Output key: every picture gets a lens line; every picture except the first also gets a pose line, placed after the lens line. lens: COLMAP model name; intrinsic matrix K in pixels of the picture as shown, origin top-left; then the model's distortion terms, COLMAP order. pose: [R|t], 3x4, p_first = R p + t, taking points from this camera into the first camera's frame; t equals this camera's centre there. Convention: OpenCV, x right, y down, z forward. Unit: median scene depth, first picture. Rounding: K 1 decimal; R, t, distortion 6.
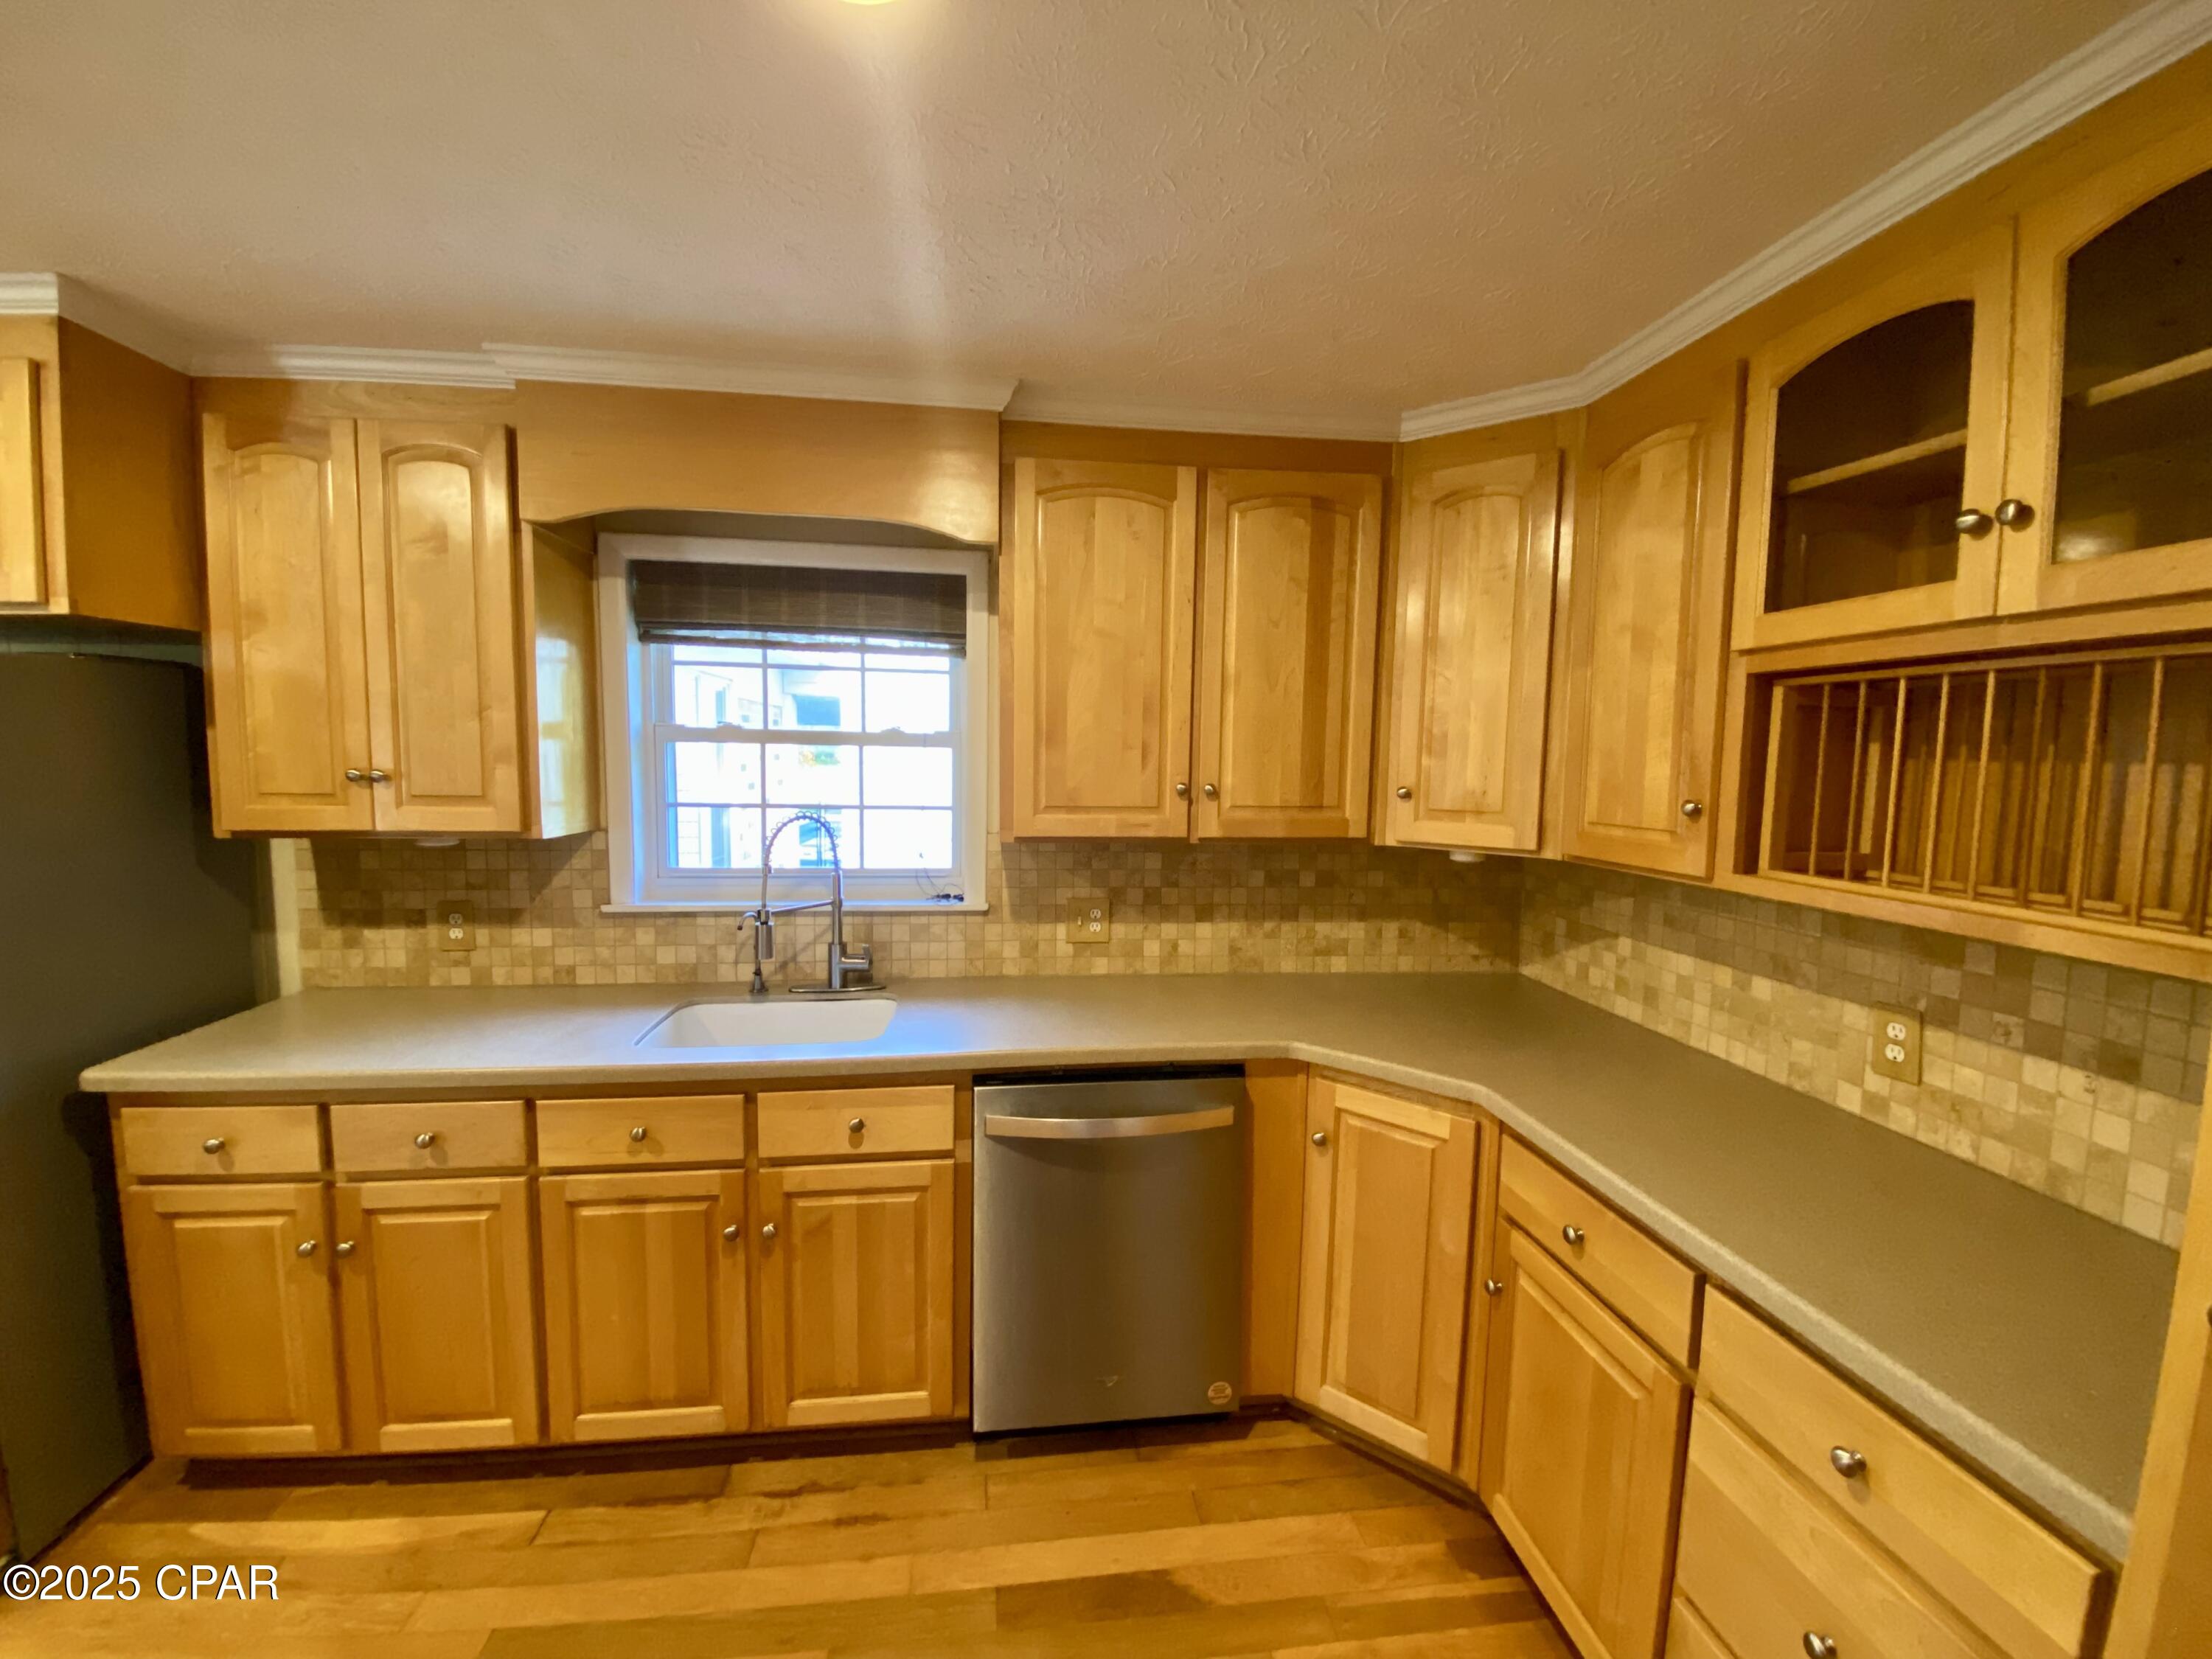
lens RADIAL K [[900.8, 0, 1098.5], [0, 900.8, 832.1], [0, 0, 1]] dist [0.054019, -0.037328]
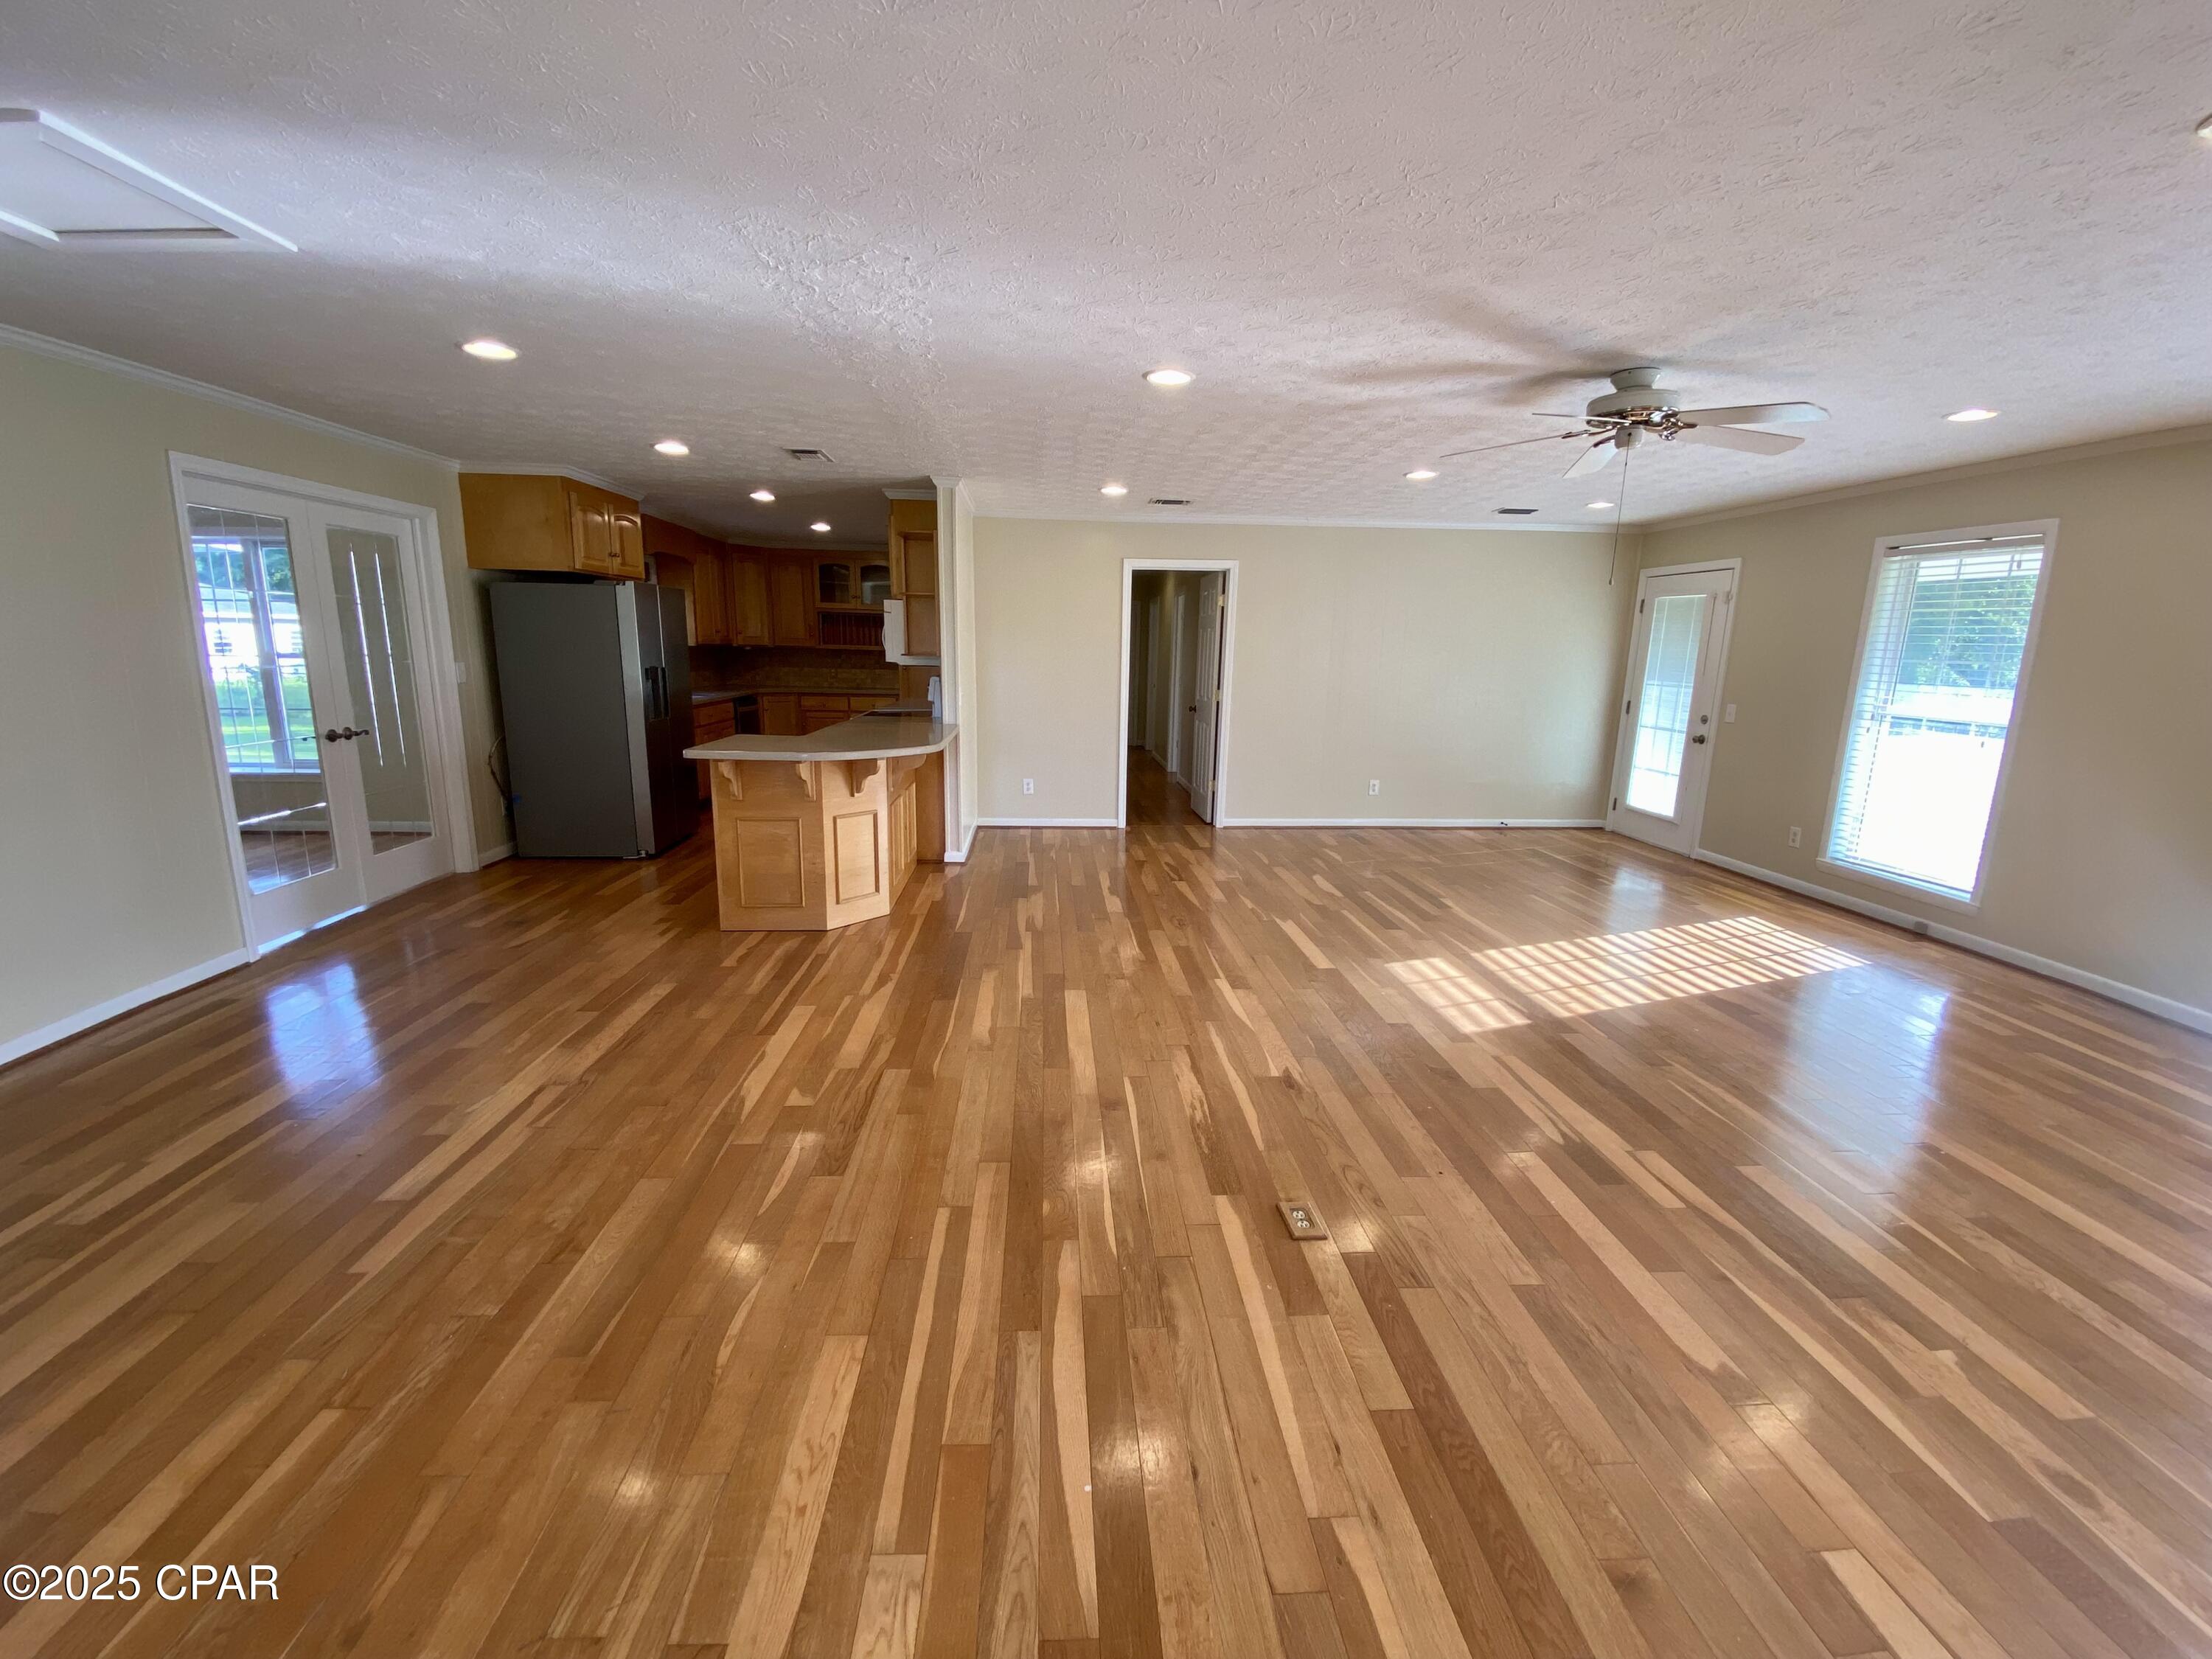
lens RADIAL K [[892.8, 0, 1111.4], [0, 892.8, 833.5], [0, 0, 1]] dist [0.050091, -0.032134]
pose [[0.043120, -0.220716, 0.974385, -3.674317], [0.065276, 0.973830, 0.217701, 0.061613], [-0.996935, 0.054217, 0.056399, -0.819973]]
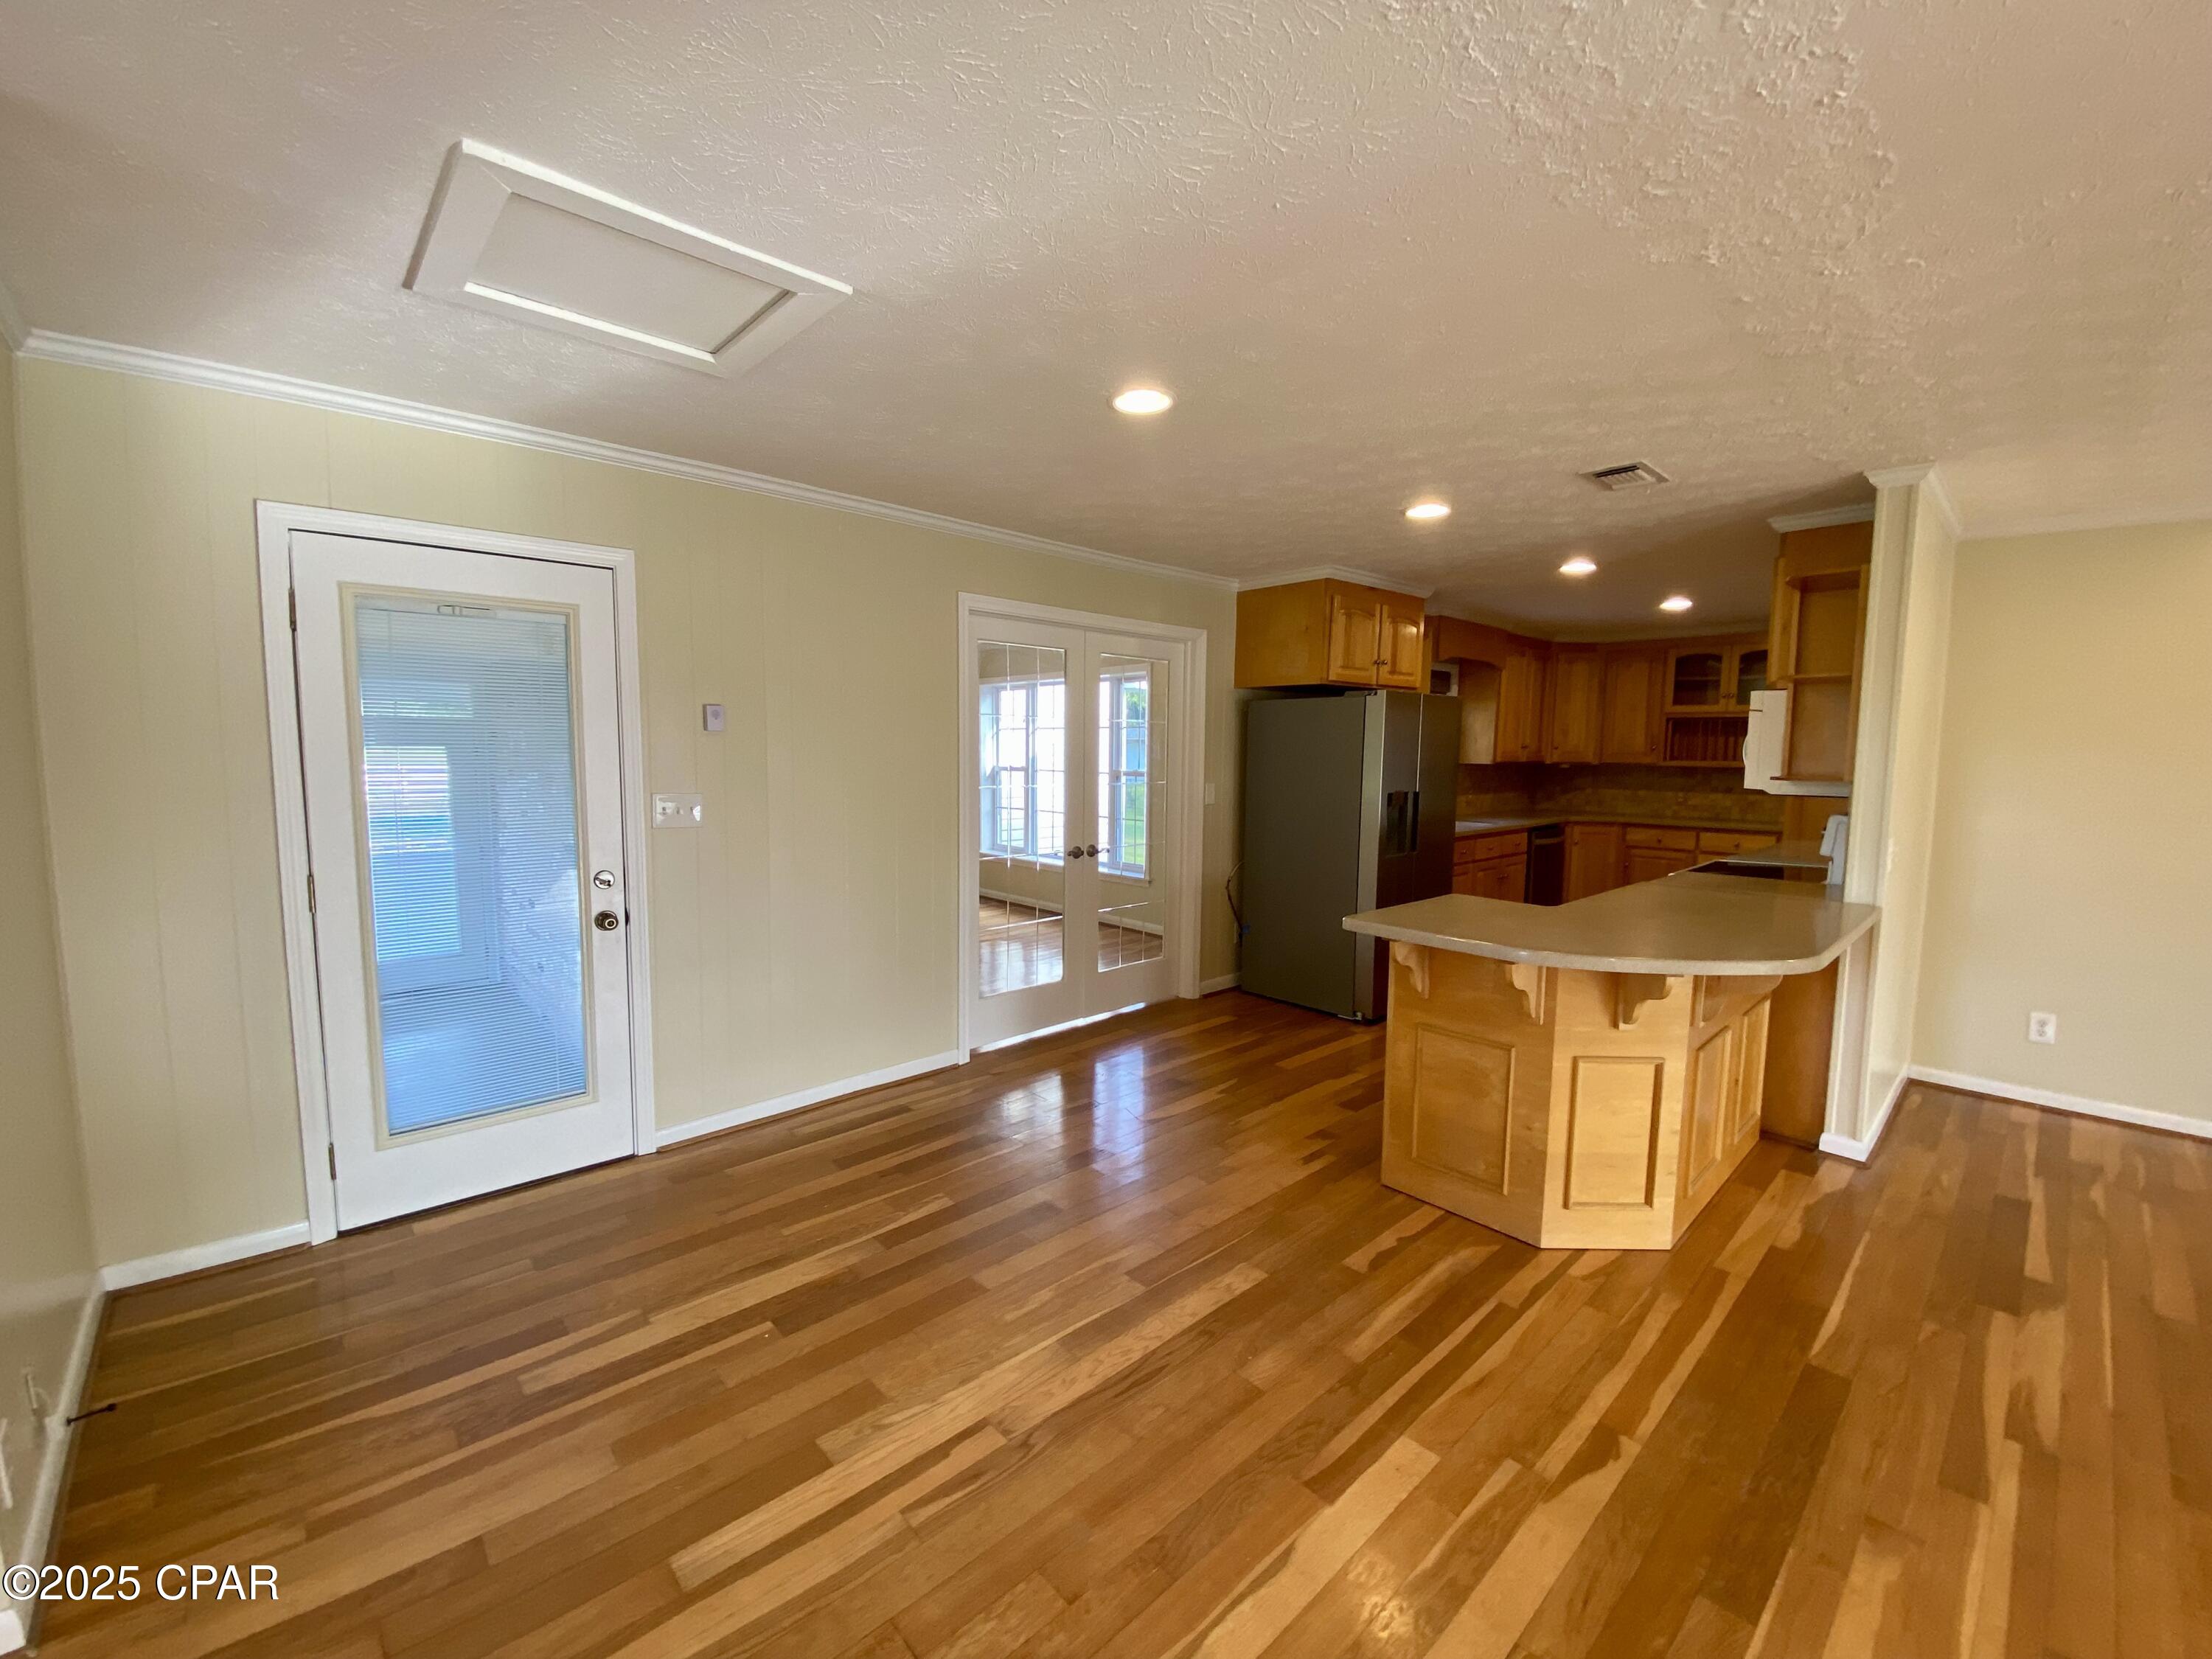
lens RADIAL K [[893.8, 0, 1083.9], [0, 893.8, 827.2], [0, 0, 1]] dist [0.002191, -0.015197]
pose [[0.818100, -0.061286, 0.571802, -2.935105], [0.053445, 0.998105, 0.030511, 0.057651], [-0.572588, 0.005599, 0.819824, -0.678470]]
